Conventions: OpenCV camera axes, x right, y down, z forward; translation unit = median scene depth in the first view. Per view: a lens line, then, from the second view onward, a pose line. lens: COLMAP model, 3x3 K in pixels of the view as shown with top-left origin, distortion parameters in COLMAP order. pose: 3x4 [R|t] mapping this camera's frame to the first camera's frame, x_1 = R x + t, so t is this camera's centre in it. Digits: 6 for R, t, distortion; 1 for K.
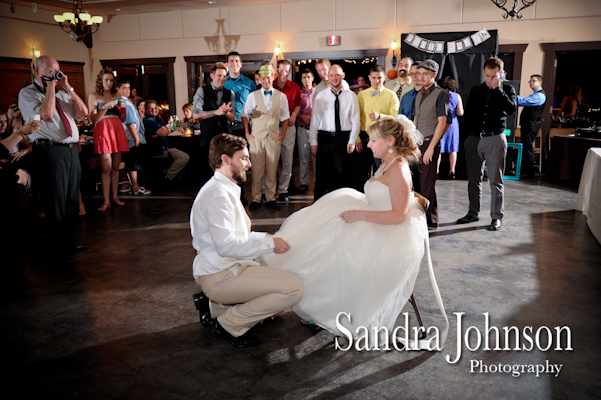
lens RADIAL K [[527.5, 0, 307.3], [0, 527.5, 209.0], [0, 0, 1]] dist [-0.011248, 0.005489]
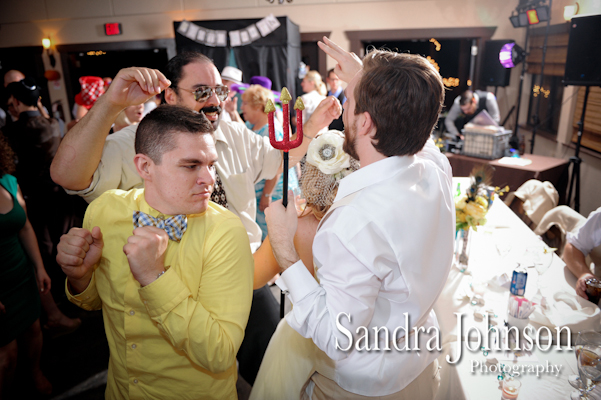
lens RADIAL K [[414.2, 0, 313.0], [0, 414.2, 200.3], [0, 0, 1]] dist [-0.035220, -0.011180]
pose [[0.965592, -0.101348, 0.239500, 0.215909], [0.075698, 0.990593, 0.113993, -0.126165], [-0.248800, -0.091941, 0.964181, 0.345716]]
